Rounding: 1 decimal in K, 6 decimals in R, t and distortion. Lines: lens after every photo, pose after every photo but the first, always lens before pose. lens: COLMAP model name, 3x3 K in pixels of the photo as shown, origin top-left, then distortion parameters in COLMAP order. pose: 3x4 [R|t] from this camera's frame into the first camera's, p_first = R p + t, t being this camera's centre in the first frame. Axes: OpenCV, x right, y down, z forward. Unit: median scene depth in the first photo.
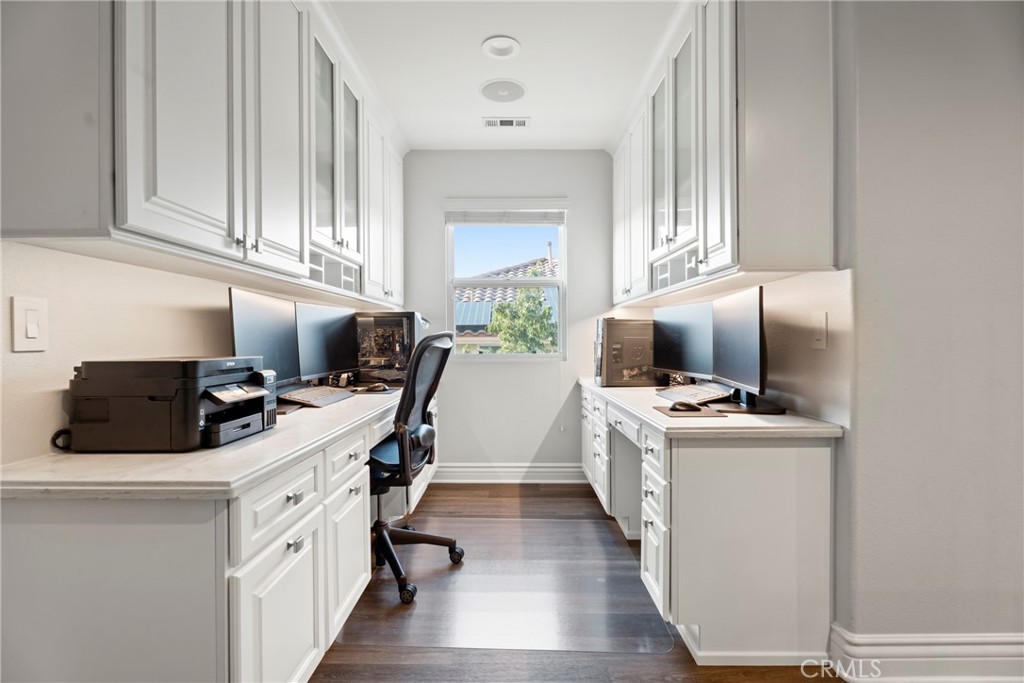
lens RADIAL K [[485.9, 0, 511.4], [0, 485.9, 346.5], [0, 0, 1]] dist [-0.005663, -0.000528]
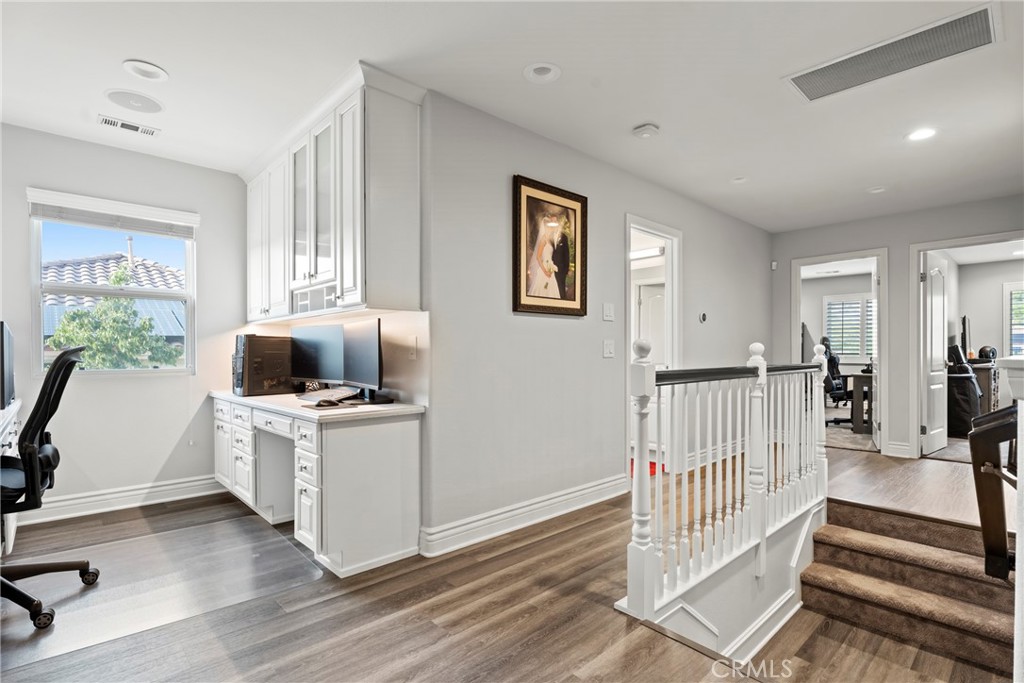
lens RADIAL K [[499.6, 0, 512.0], [0, 499.6, 341.5], [0, 0, 1]] dist [-0.001892, 0.000032]
pose [[0.723147, 0.017424, 0.690475, -0.182408], [0.010799, 0.999274, -0.036526, 0.006582], [-0.690610, 0.033870, 0.722434, -0.287241]]
